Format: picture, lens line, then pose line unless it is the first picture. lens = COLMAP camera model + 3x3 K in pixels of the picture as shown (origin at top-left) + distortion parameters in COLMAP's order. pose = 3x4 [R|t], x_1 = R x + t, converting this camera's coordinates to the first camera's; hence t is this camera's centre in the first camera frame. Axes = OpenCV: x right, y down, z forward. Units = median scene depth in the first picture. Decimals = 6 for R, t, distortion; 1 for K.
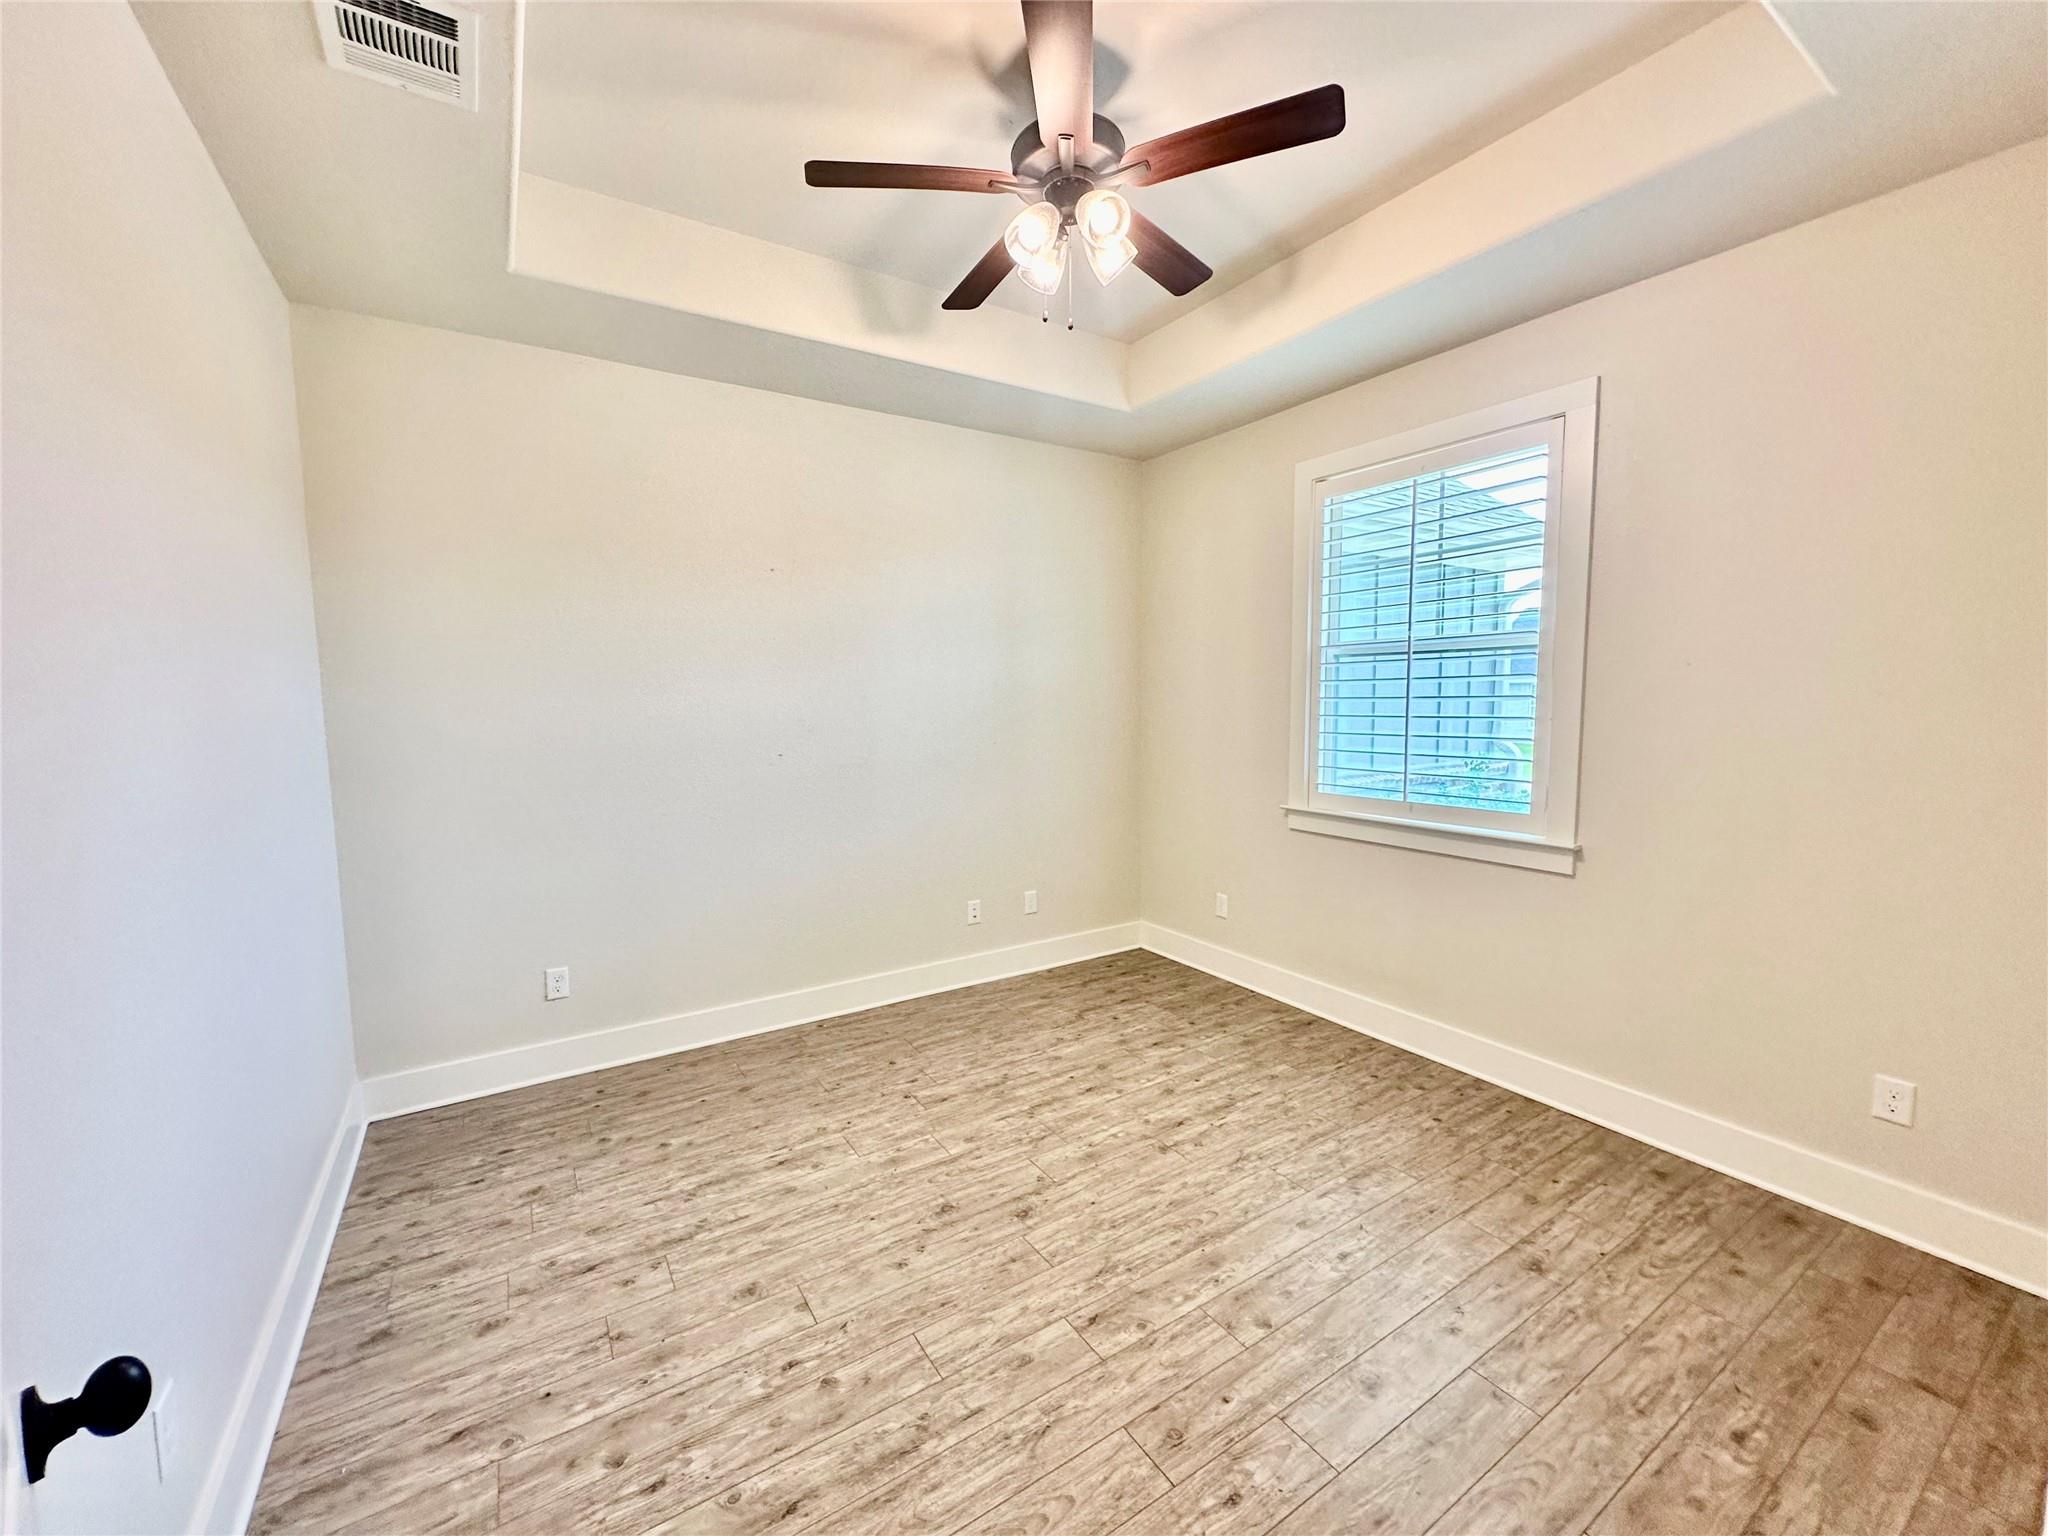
lens RADIAL K [[818.8, 0, 1027.1], [0, 818.8, 763.7], [0, 0, 1]] dist [-0.000253, -0.000092]
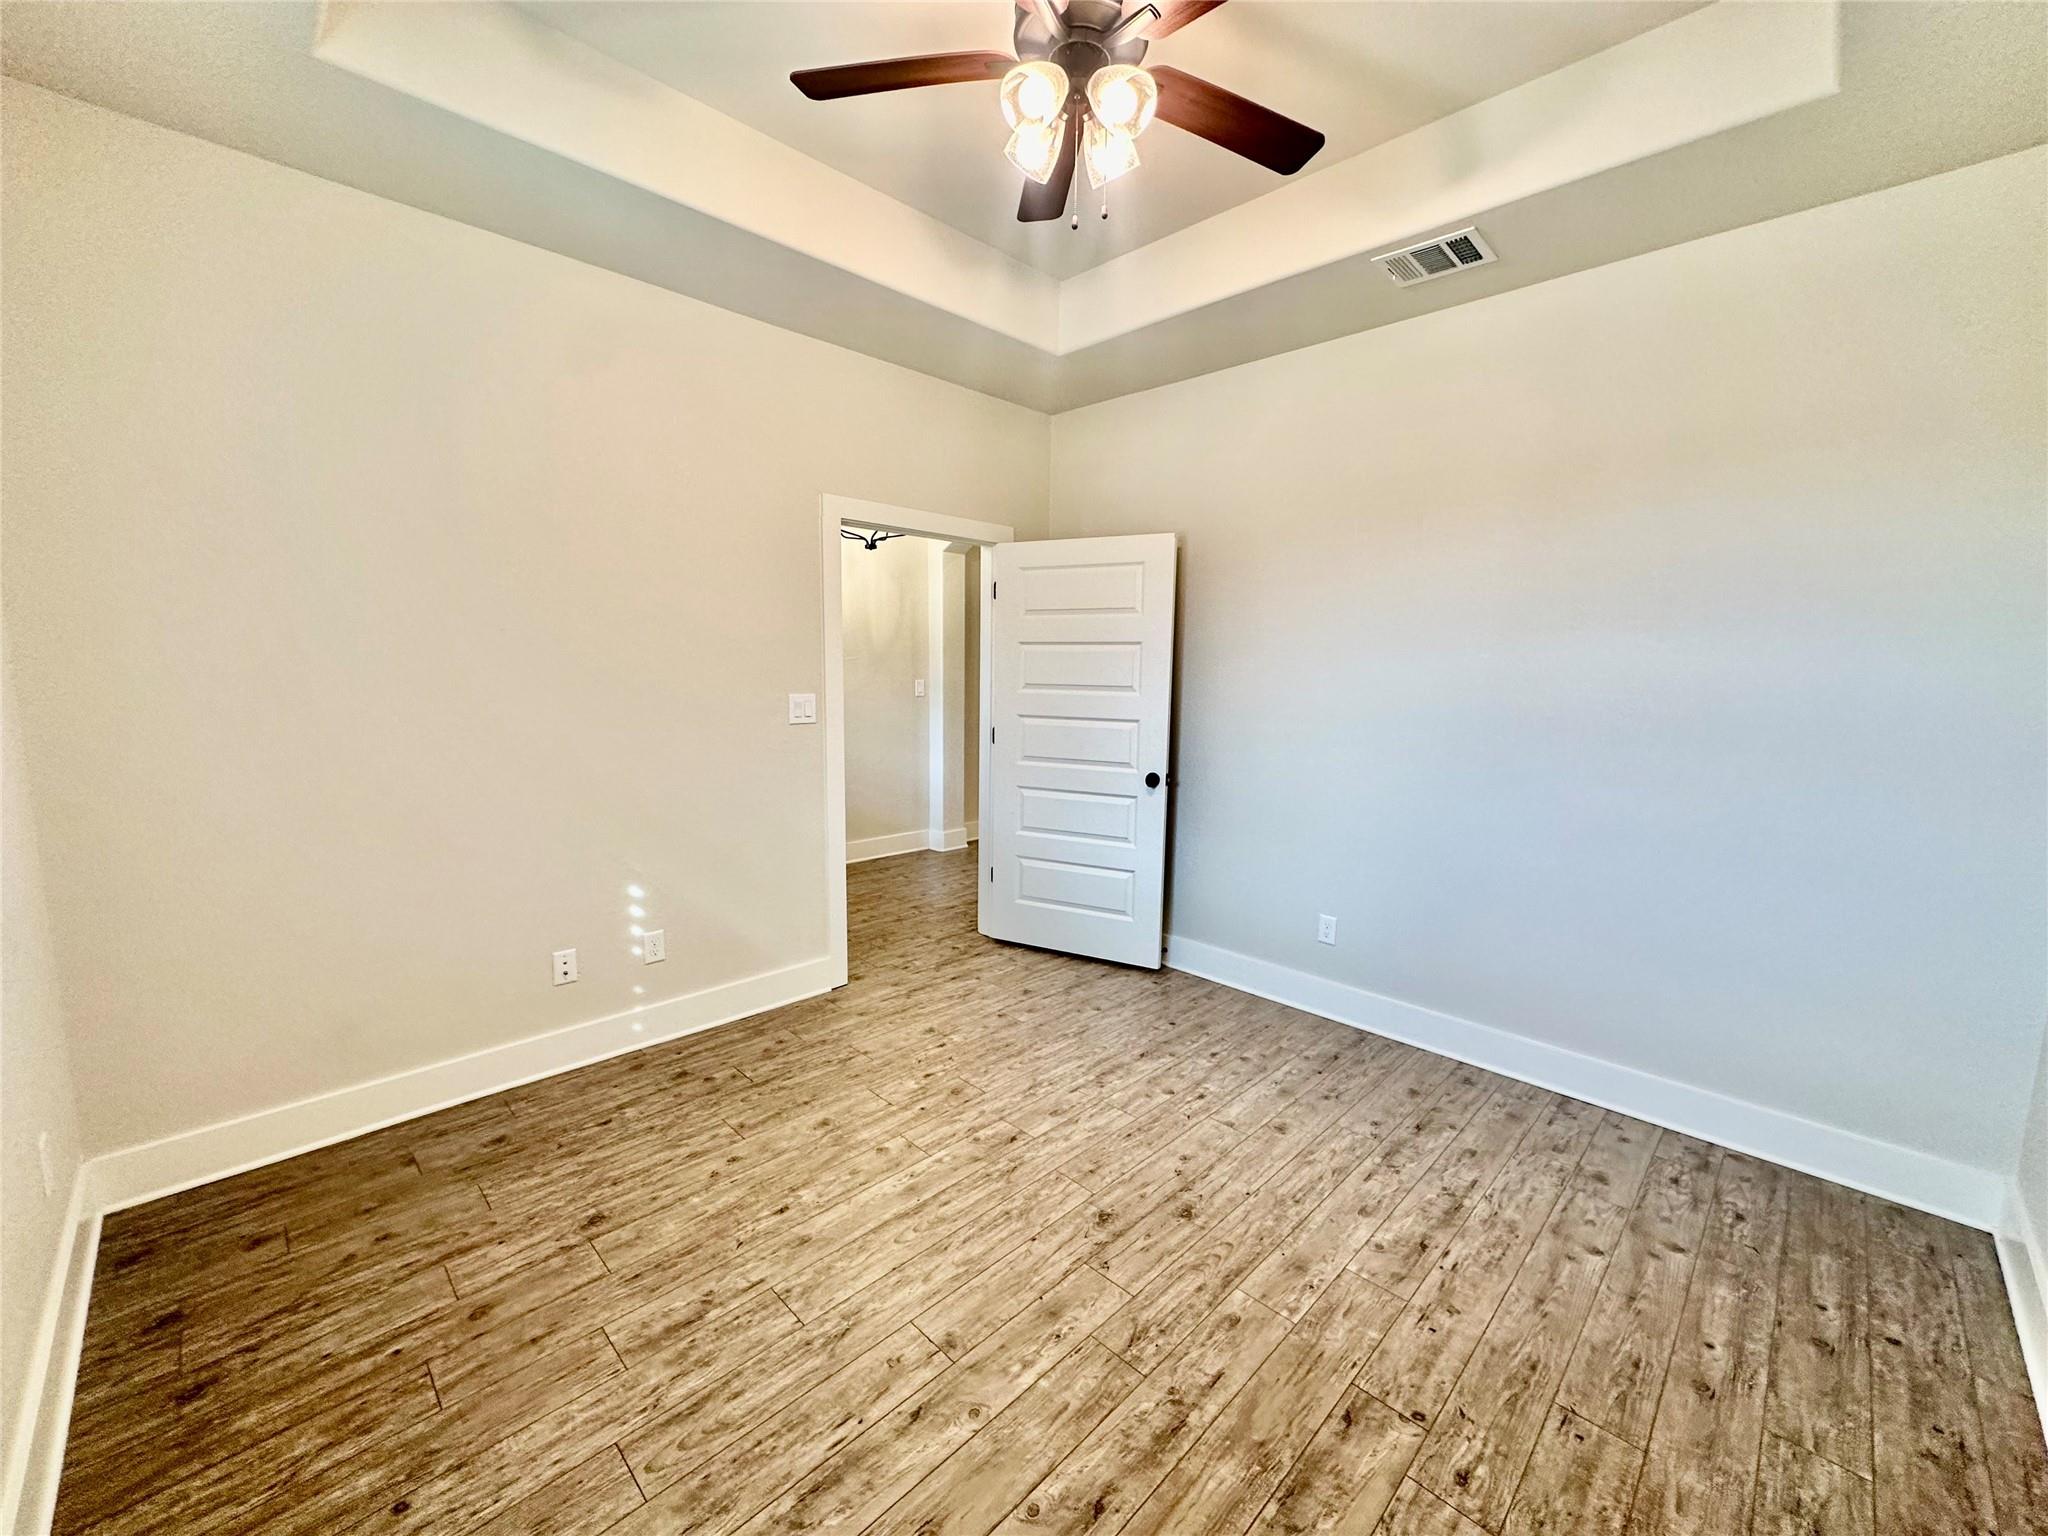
lens RADIAL K [[818.8, 0, 1026.8], [0, 818.8, 769.8], [0, 0, 1]] dist [-0.000253, -0.000092]
pose [[-0.977027, 0.022330, -0.211942, 0.275269], [-0.024601, 0.976030, 0.216242, -0.152951], [0.211691, 0.216488, -0.953058, 1.806909]]
